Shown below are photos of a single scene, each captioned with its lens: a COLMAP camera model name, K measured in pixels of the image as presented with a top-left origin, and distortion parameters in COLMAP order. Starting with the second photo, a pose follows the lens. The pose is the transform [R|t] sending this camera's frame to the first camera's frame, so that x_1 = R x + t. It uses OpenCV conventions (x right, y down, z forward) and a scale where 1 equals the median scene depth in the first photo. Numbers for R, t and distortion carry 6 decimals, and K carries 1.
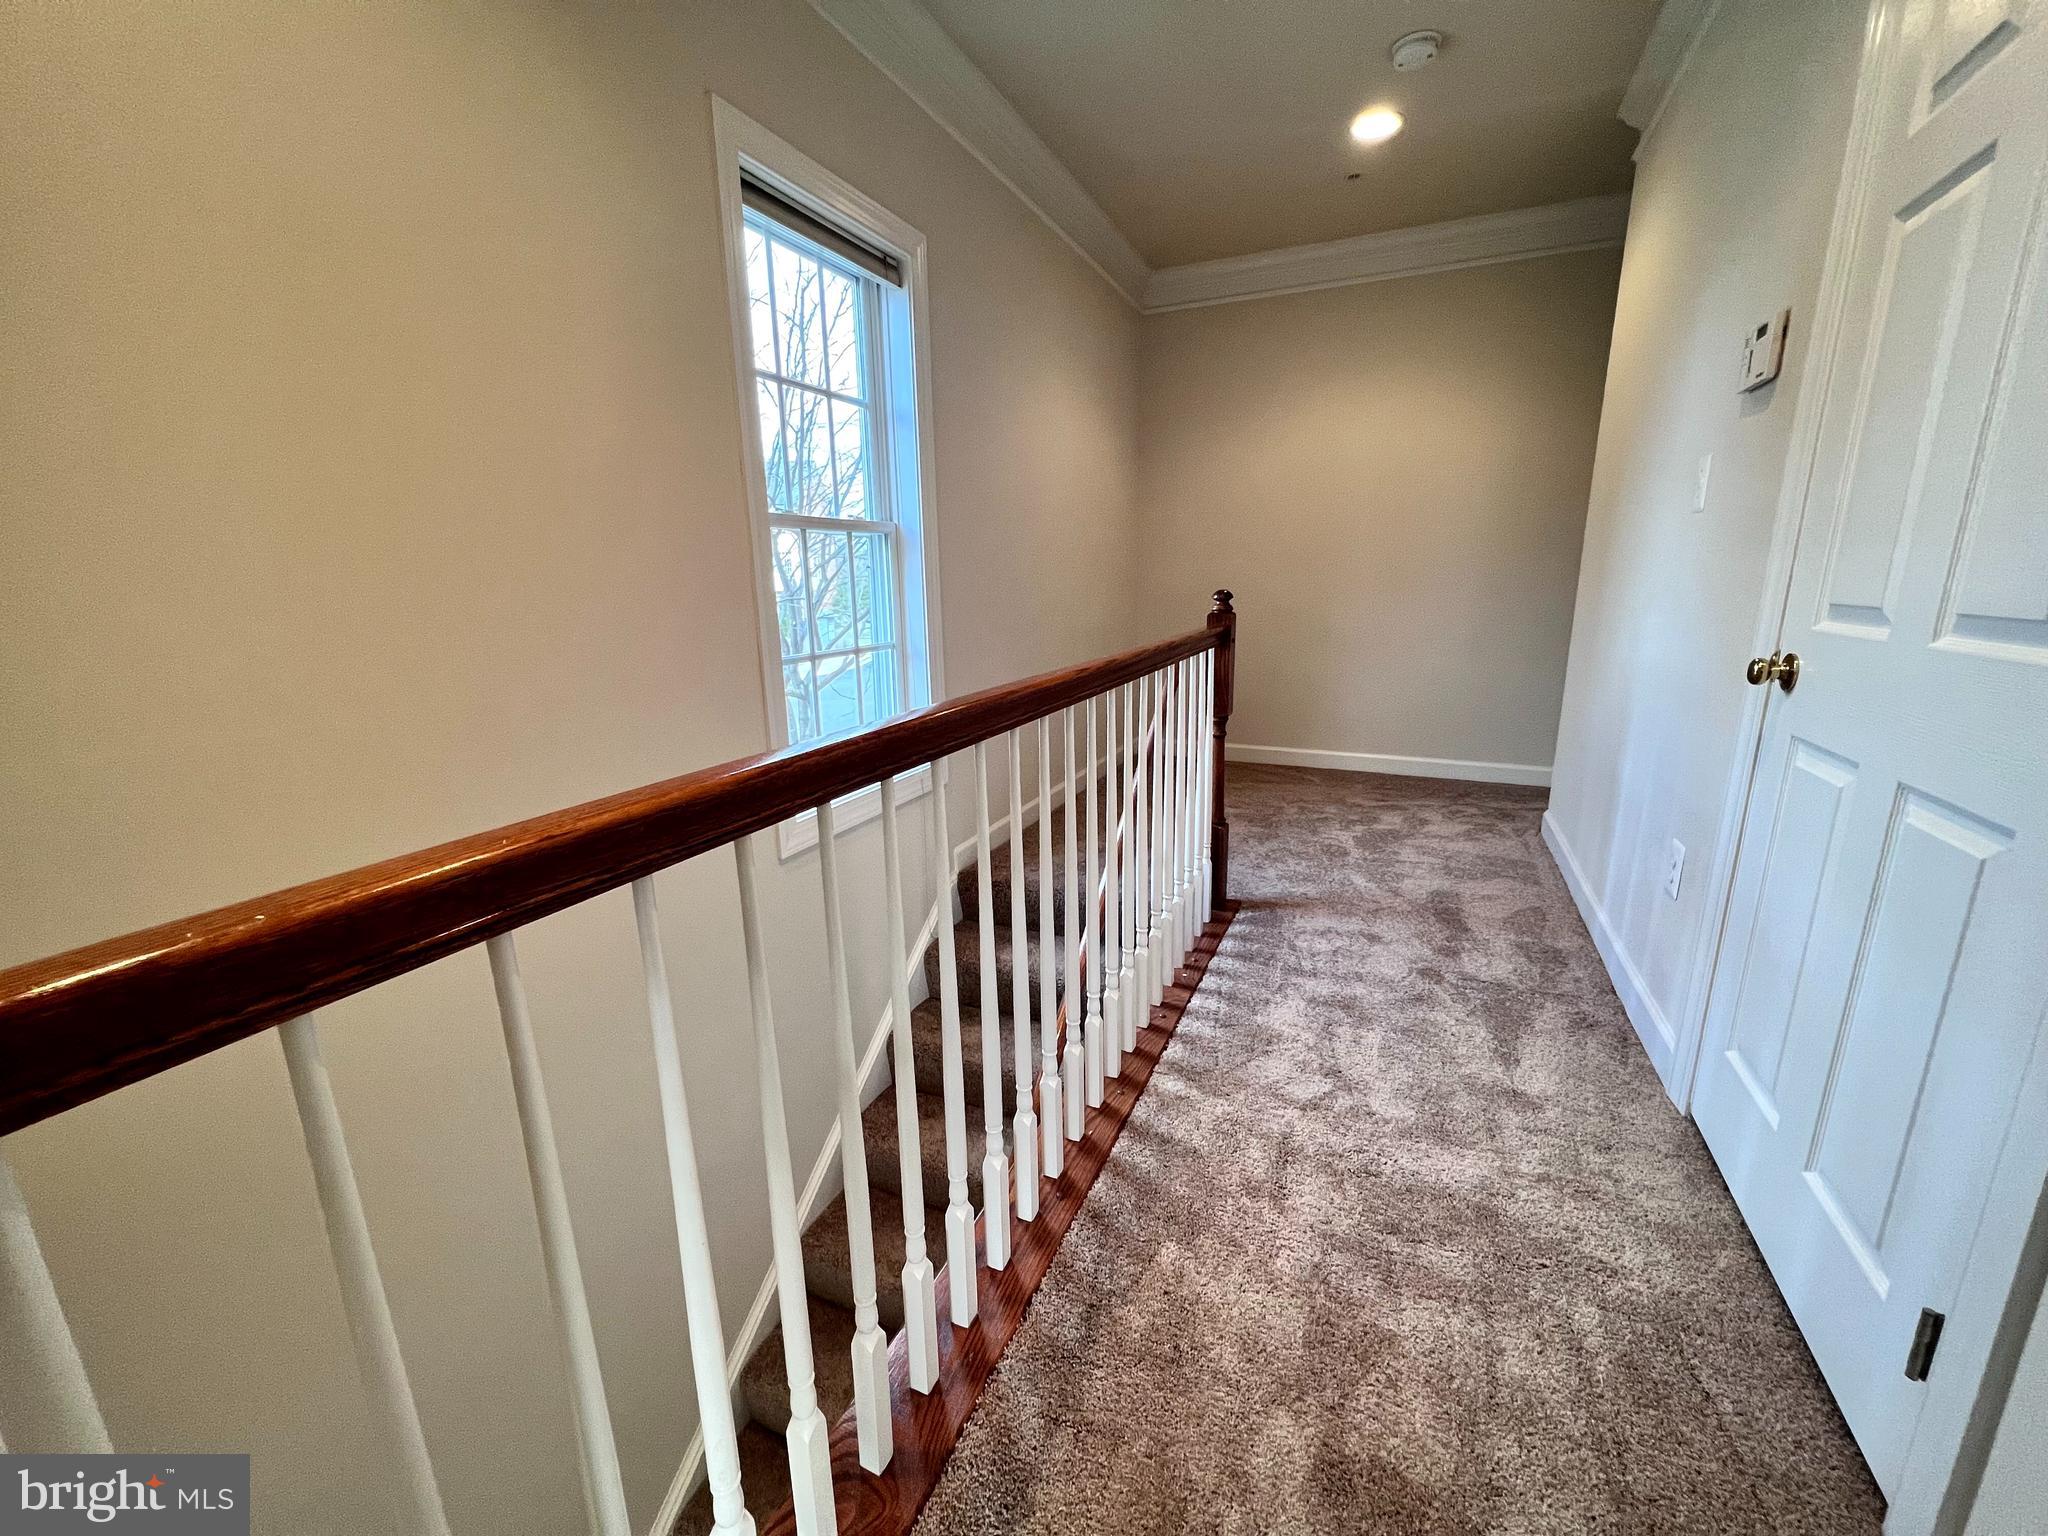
lens RADIAL K [[815.5, 0, 1024.2], [0, 815.5, 771.5], [0, 0, 1]] dist [-0.002184, 0.000060]
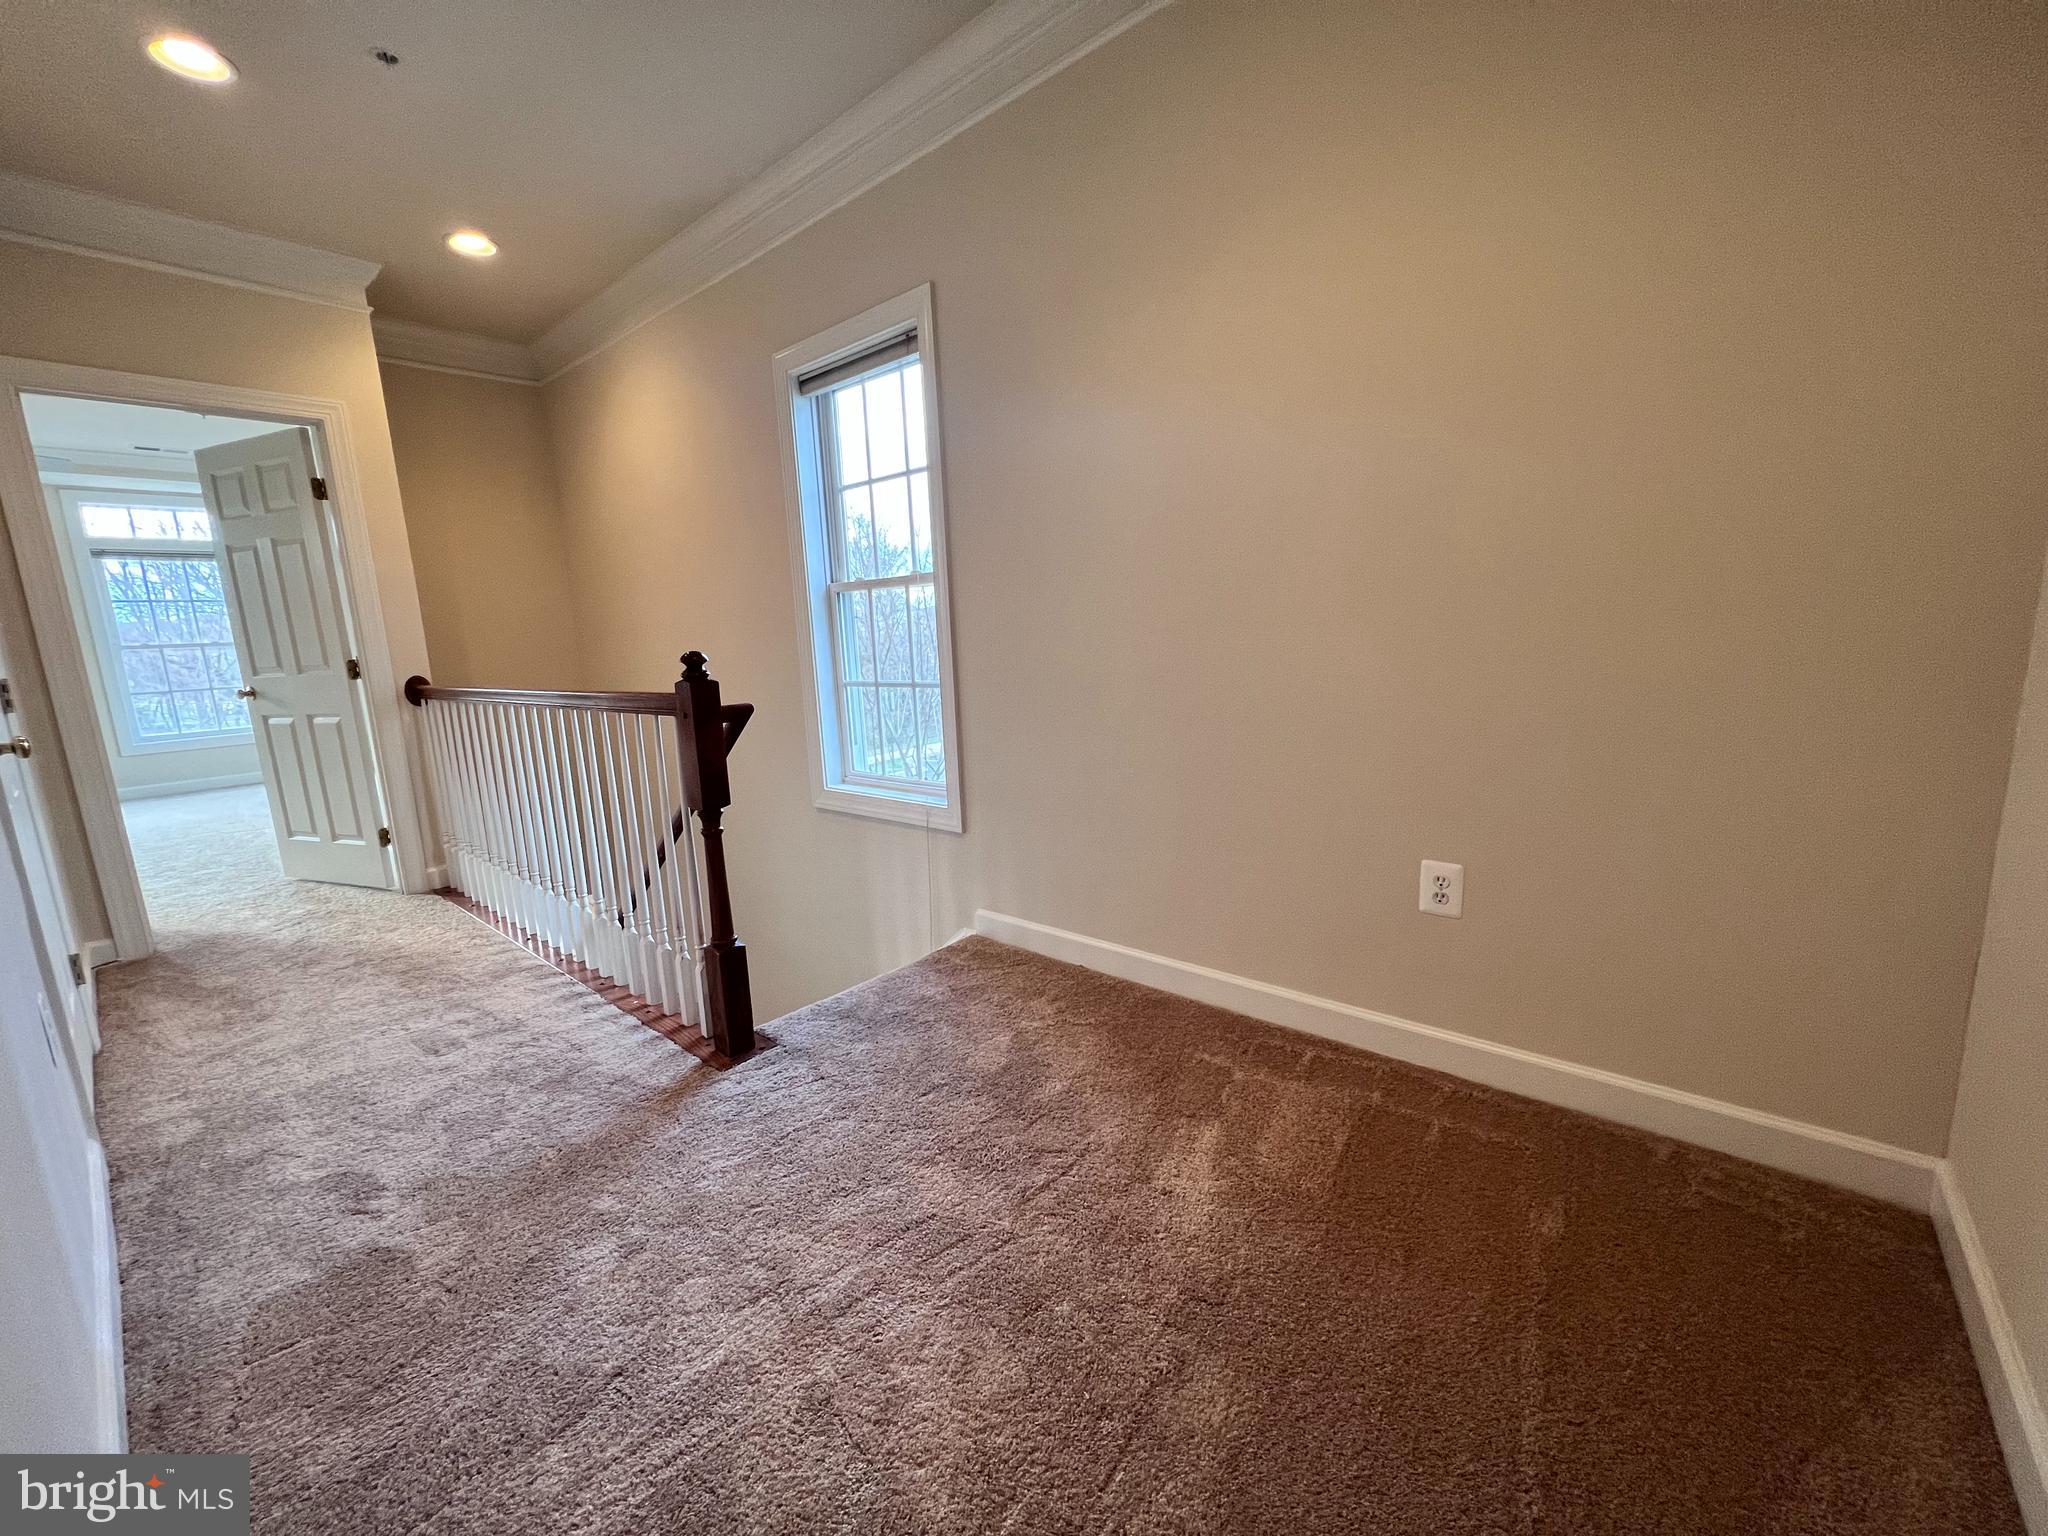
lens RADIAL K [[815.5, 0, 1024.2], [0, 815.5, 771.5], [0, 0, 1]] dist [-0.002184, 0.000060]
pose [[-0.268409, 0.195334, -0.943293, 0.973443], [-0.172947, 0.953543, 0.246668, -0.379512], [0.947653, 0.229347, -0.222158, 1.580304]]
